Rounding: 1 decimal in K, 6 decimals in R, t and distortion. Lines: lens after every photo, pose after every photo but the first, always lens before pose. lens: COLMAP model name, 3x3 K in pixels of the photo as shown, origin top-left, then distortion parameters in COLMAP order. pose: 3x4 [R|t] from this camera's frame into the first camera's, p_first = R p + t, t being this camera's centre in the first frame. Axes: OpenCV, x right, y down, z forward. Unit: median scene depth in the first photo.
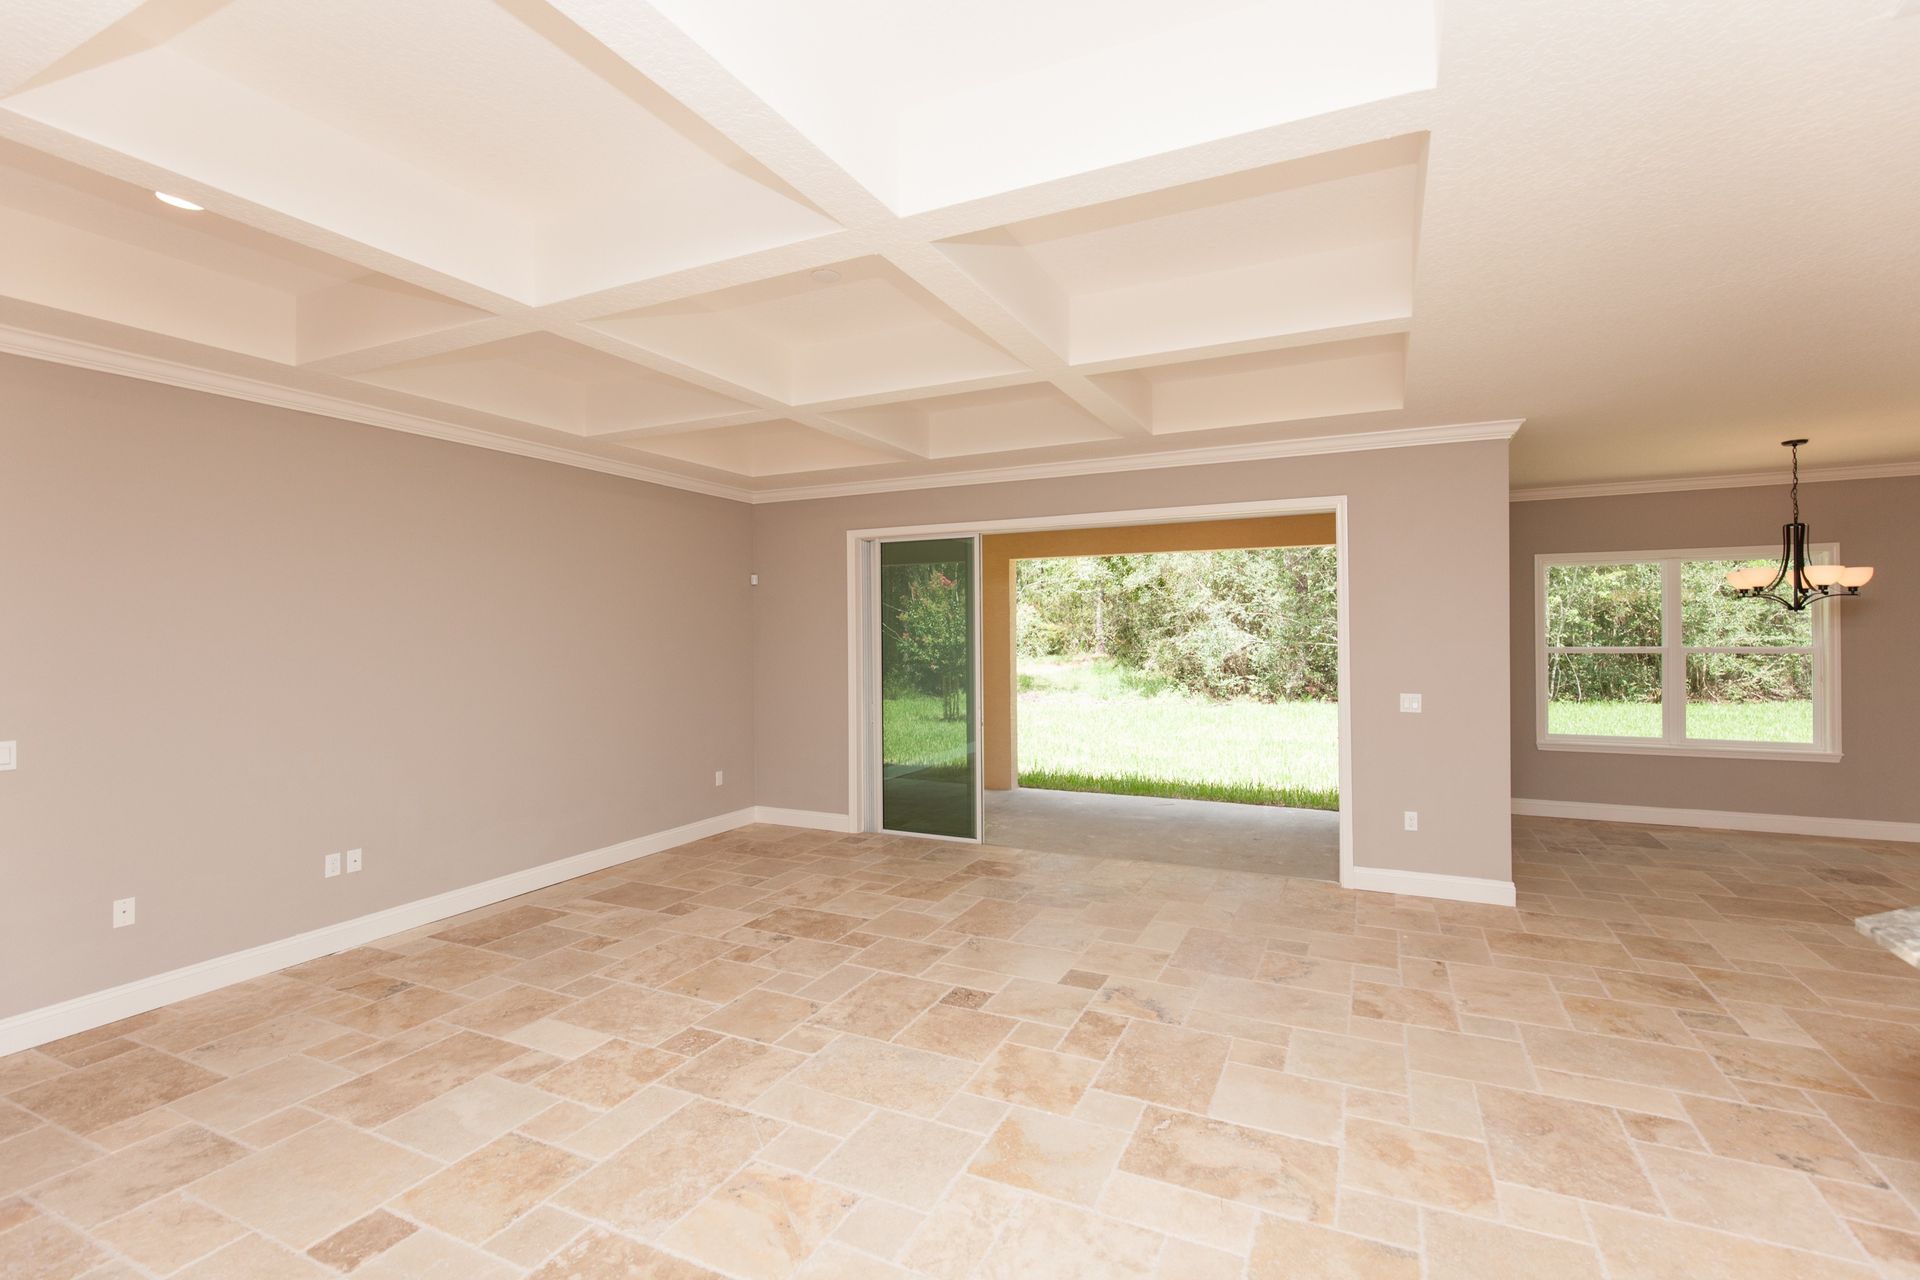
lens RADIAL K [[863.1, 0, 966.7], [0, 863.1, 631.1], [0, 0, 1]] dist [0.001290, -0.000307]
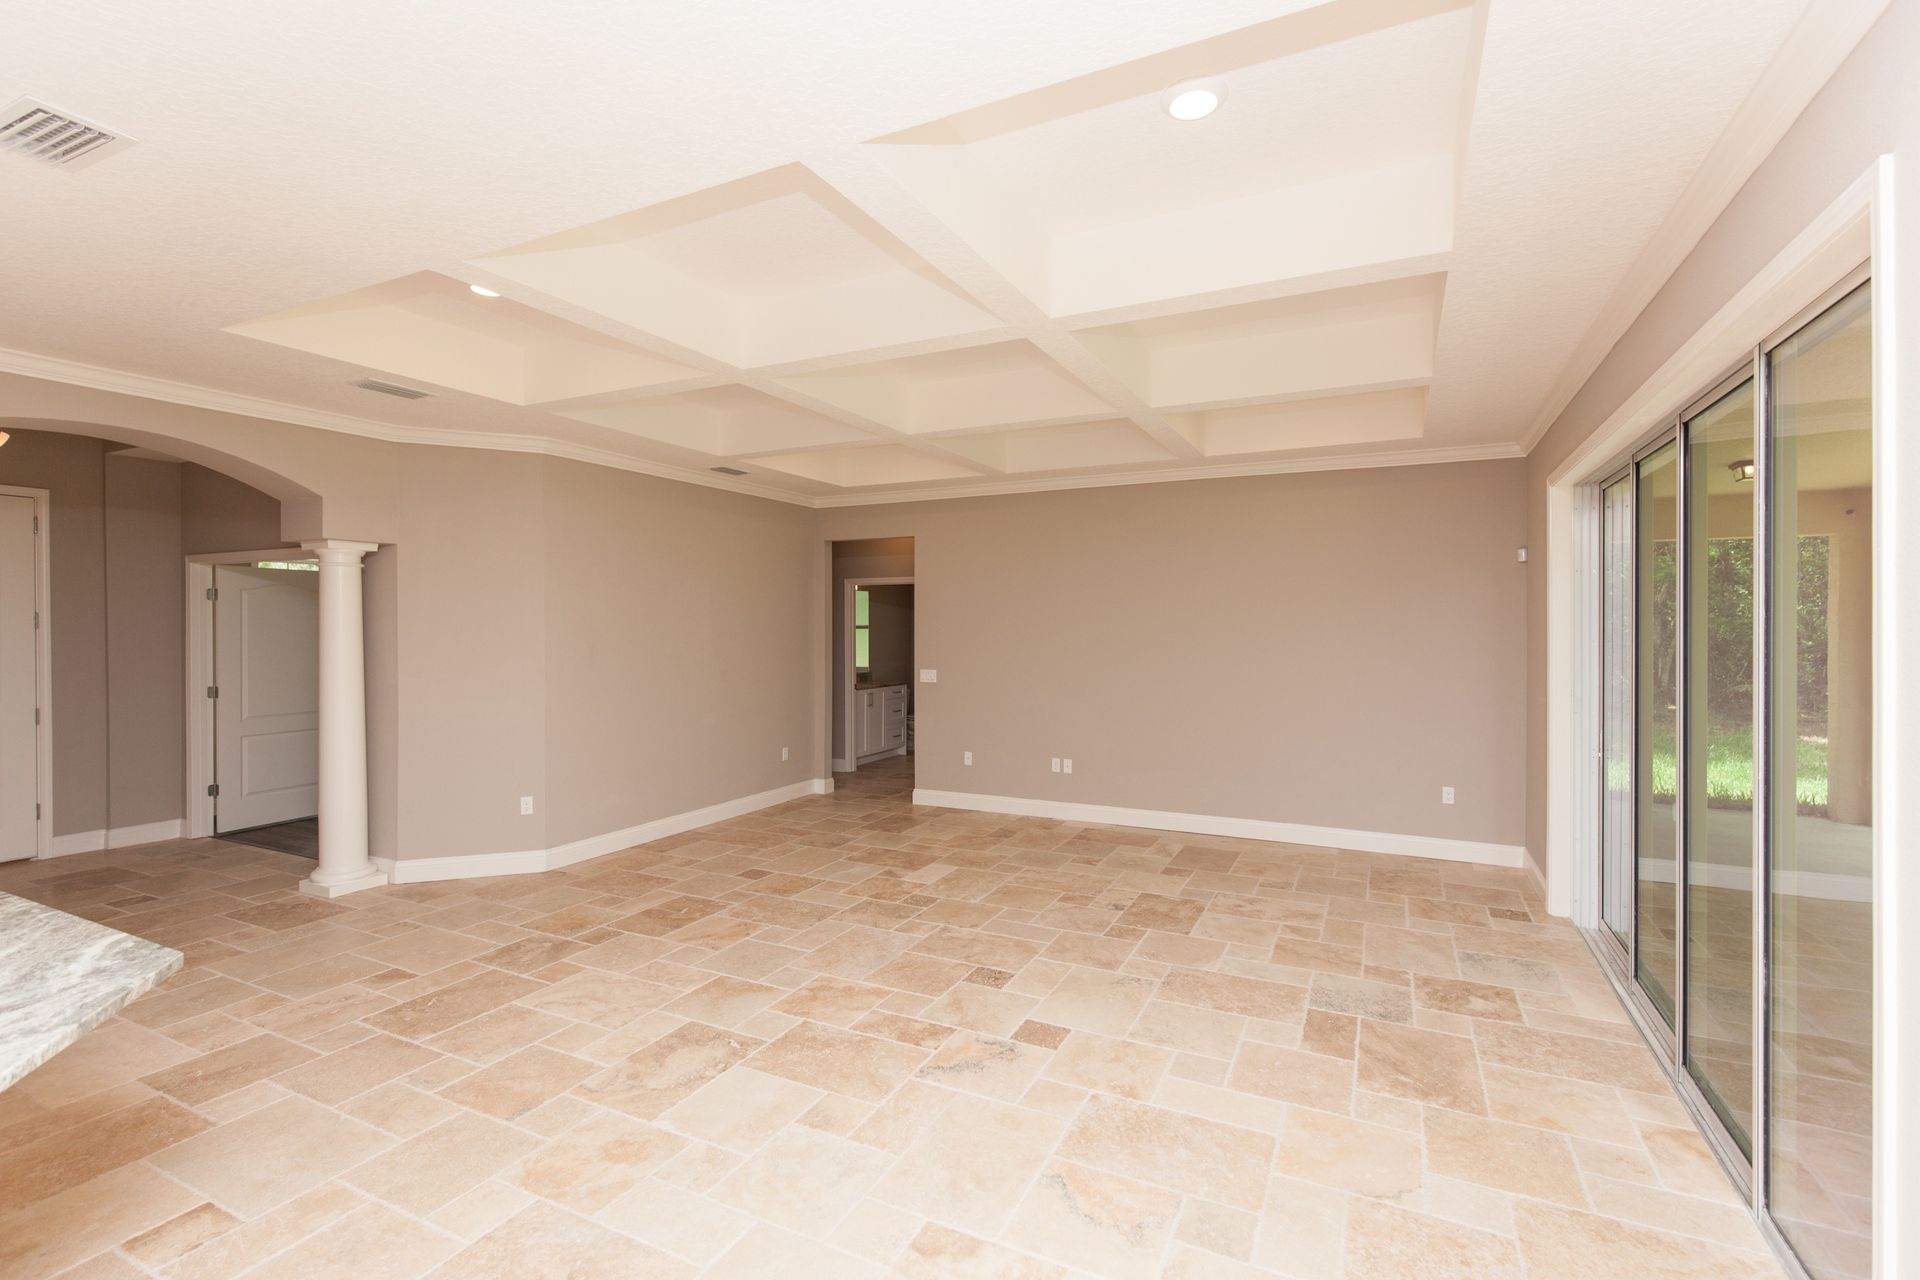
lens RADIAL K [[863.1, 0, 966.7], [0, 863.1, 631.1], [0, 0, 1]] dist [0.001290, -0.000307]
pose [[-0.011269, 0.015414, -0.999818, 0.983958], [0.000601, 0.999881, 0.015409, -0.006852], [0.999936, -0.000427, -0.011277, 0.939089]]
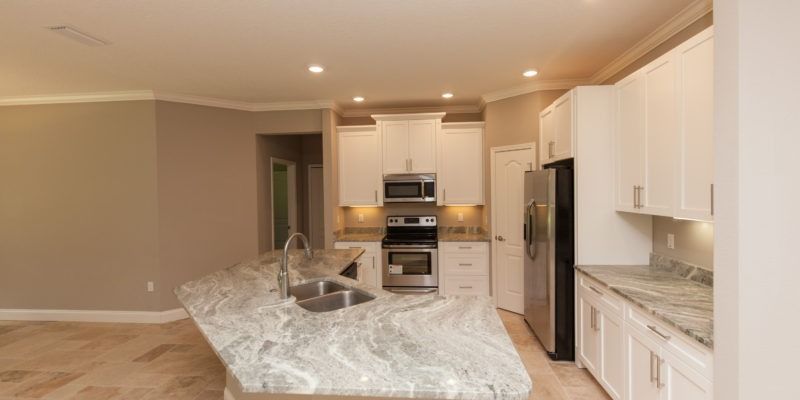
lens RADIAL K [[360.3, 0, 403.1], [0, 360.3, 195.1], [0, 0, 1]] dist [-0.001103, -0.000163]
pose [[-0.345774, 0.000223, 0.938318, 0.183520], [0.016787, 0.999841, 0.005948, 0.005922], [-0.938168, 0.017809, -0.345723, 0.489107]]
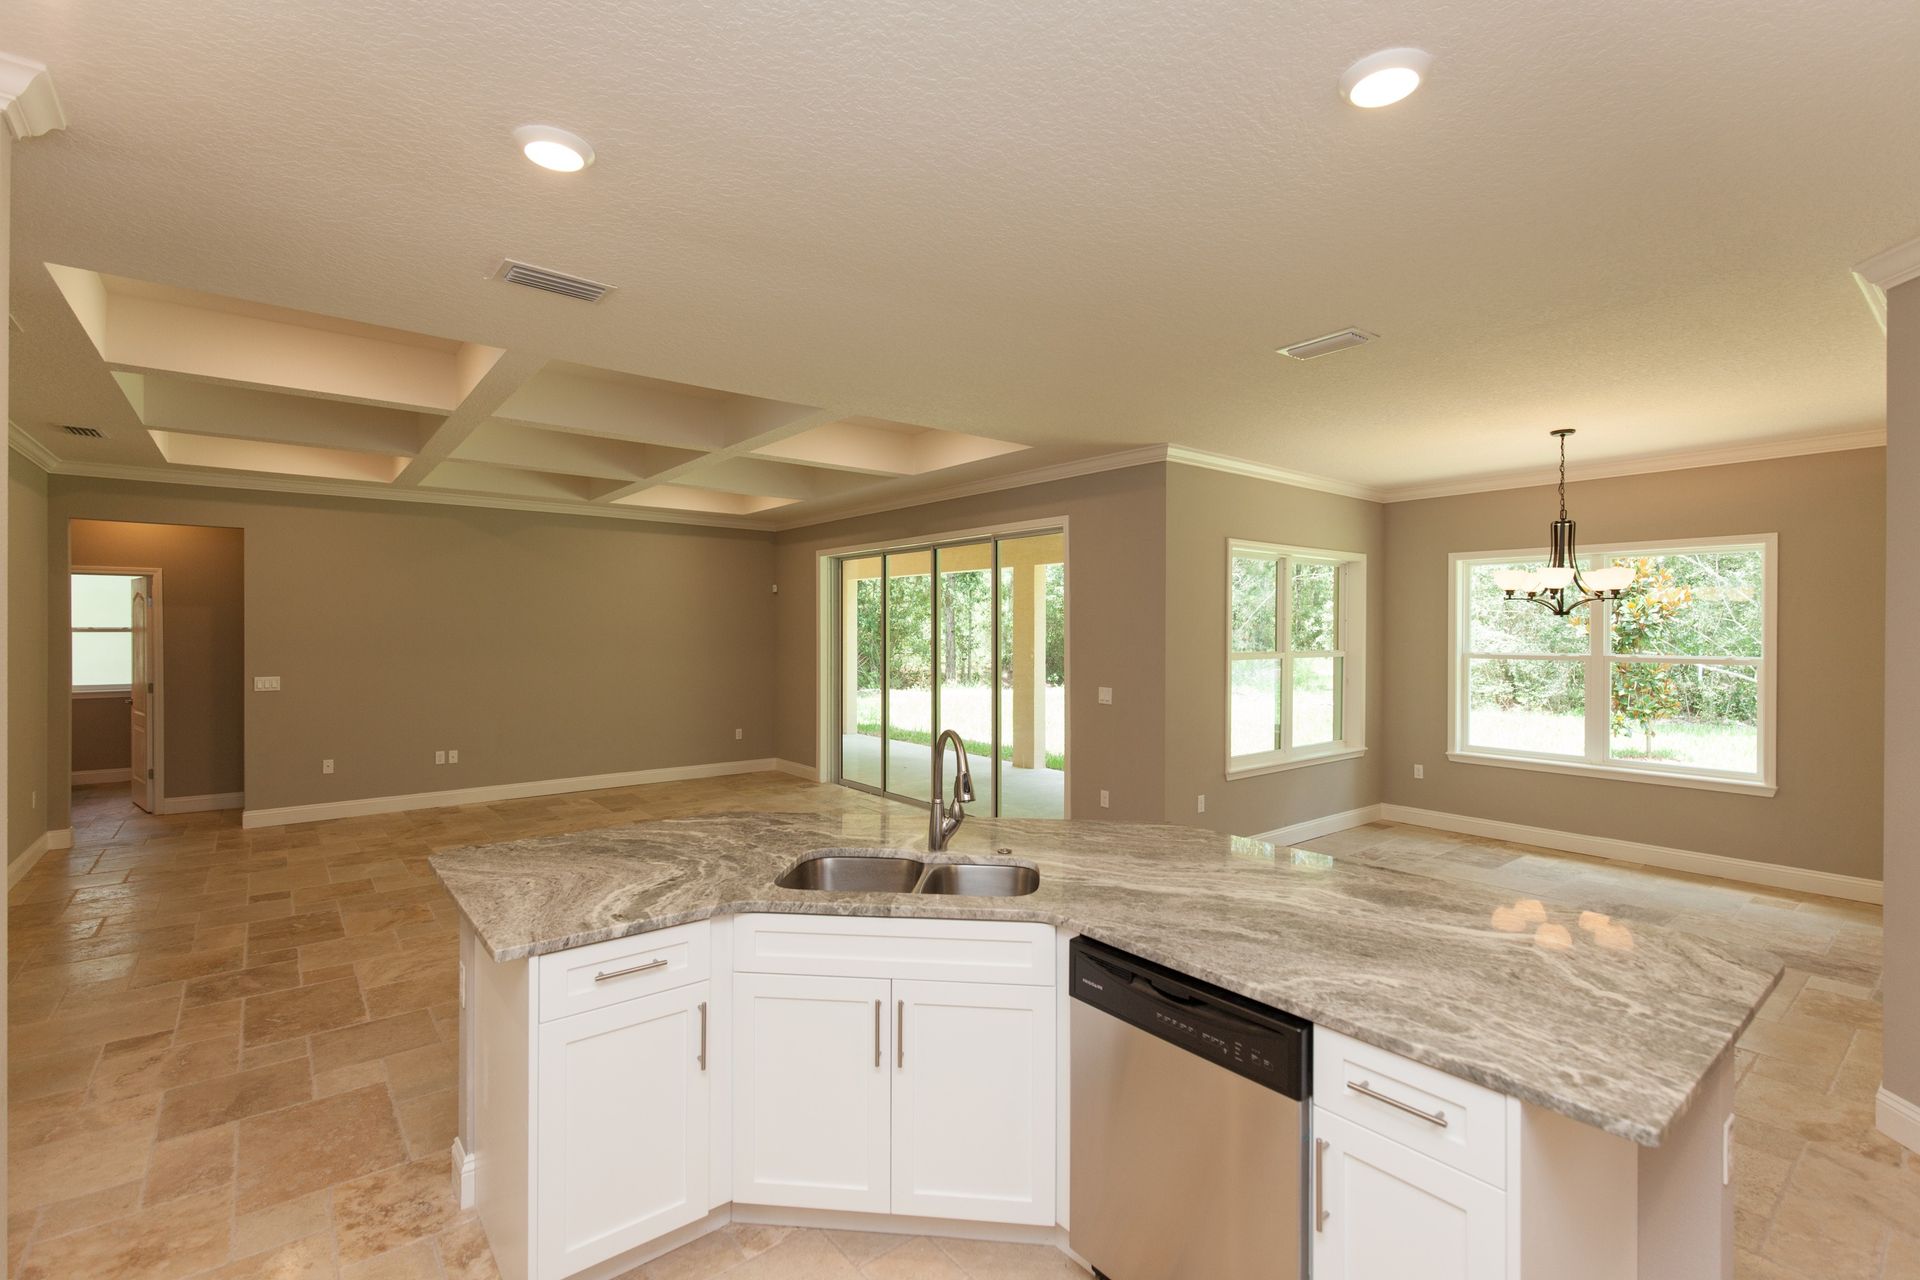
lens RADIAL K [[863.1, 0, 966.7], [0, 863.1, 631.1], [0, 0, 1]] dist [0.001290, -0.000307]
pose [[0.902460, 0.012007, -0.430607, 1.096679], [-0.009554, 0.999923, 0.007859, -0.011820], [0.430668, -0.002978, 0.902505, -0.141692]]
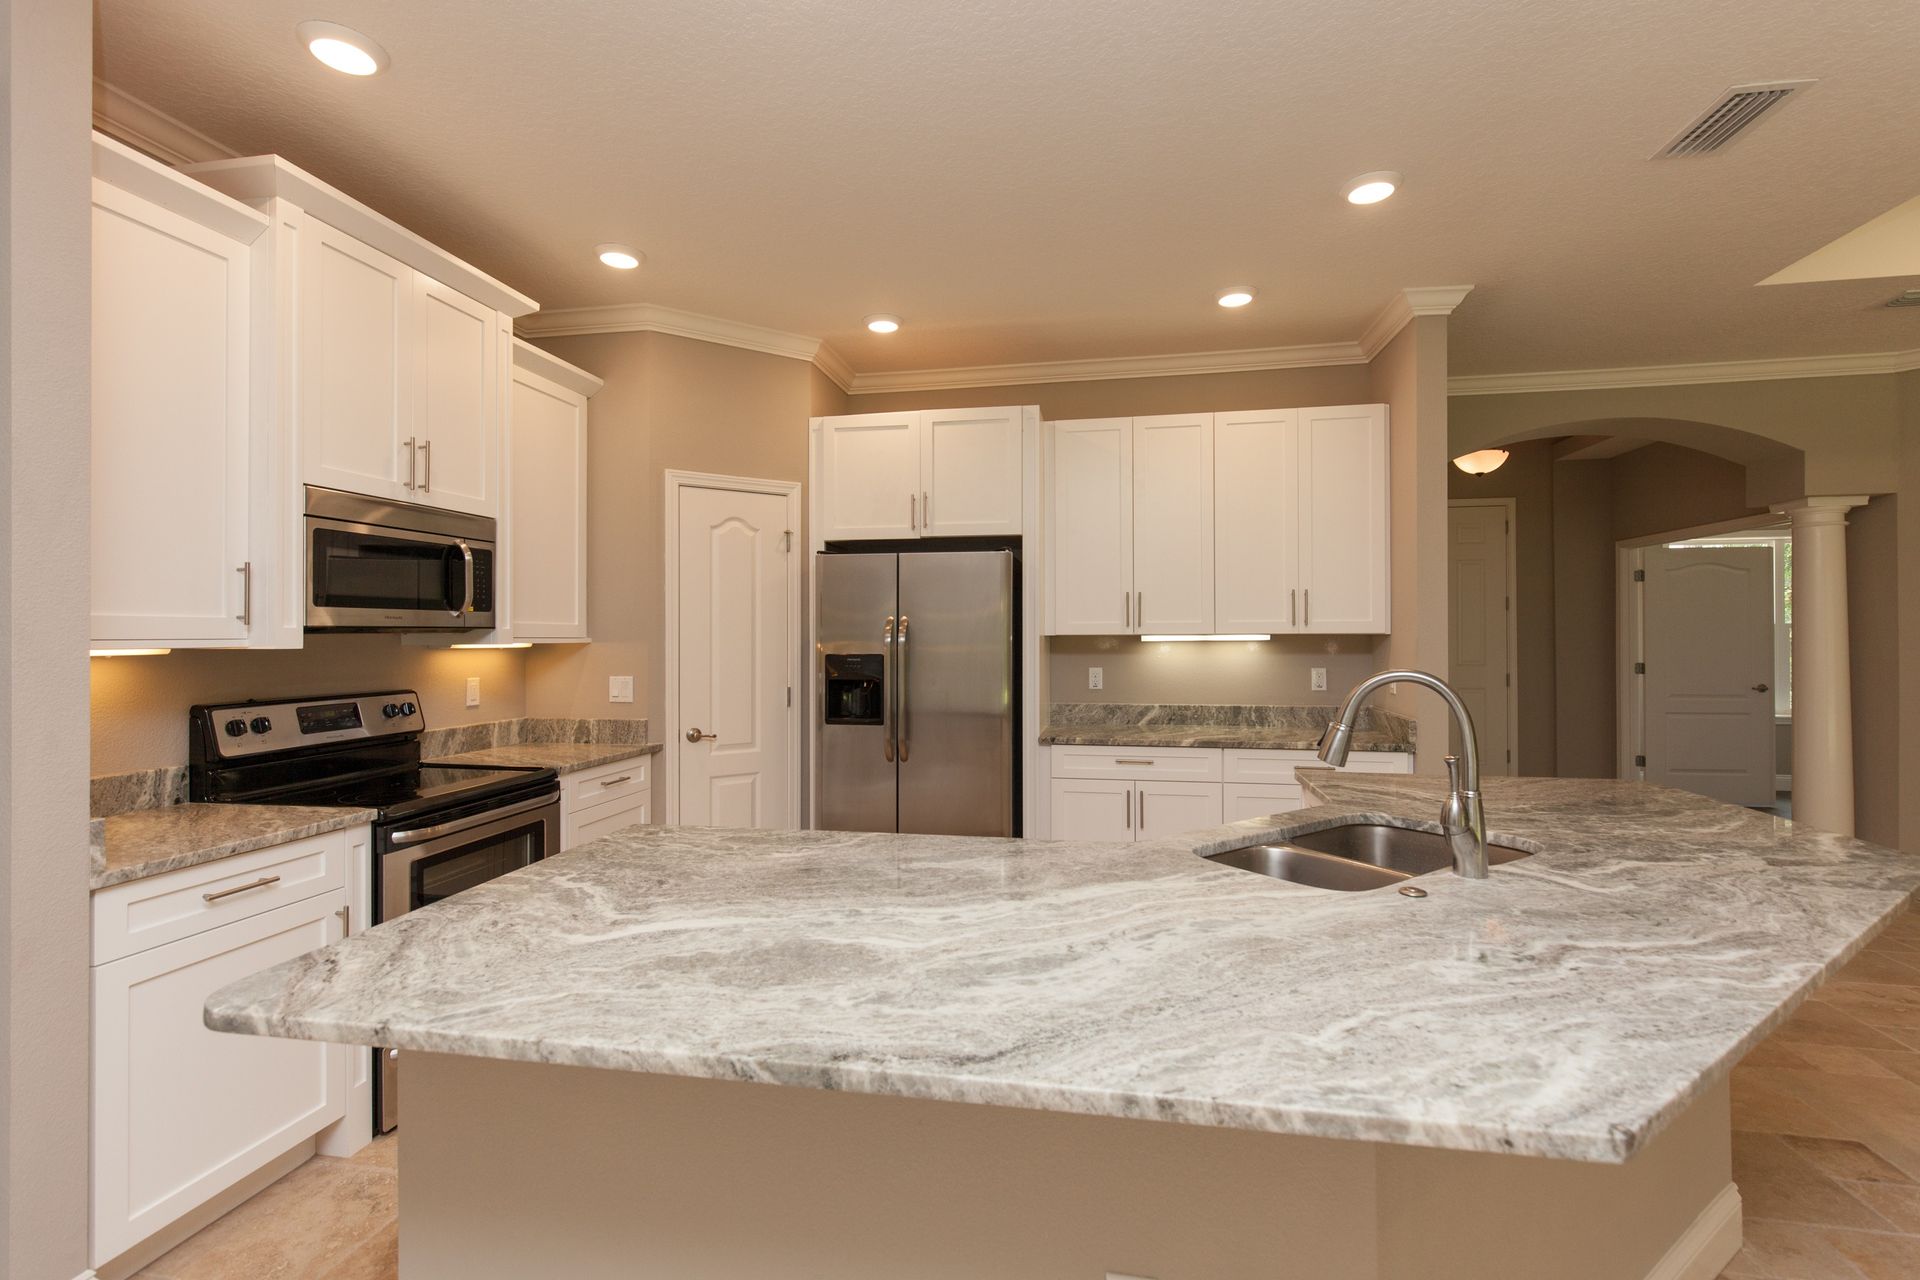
lens RADIAL K [[863.1, 0, 966.7], [0, 863.1, 631.1], [0, 0, 1]] dist [0.001290, -0.000307]
pose [[-0.965029, 0.010832, -0.261919, 1.127277], [0.012216, 0.999919, -0.003659, 0.048495], [0.261858, -0.006730, -0.965083, 0.812090]]
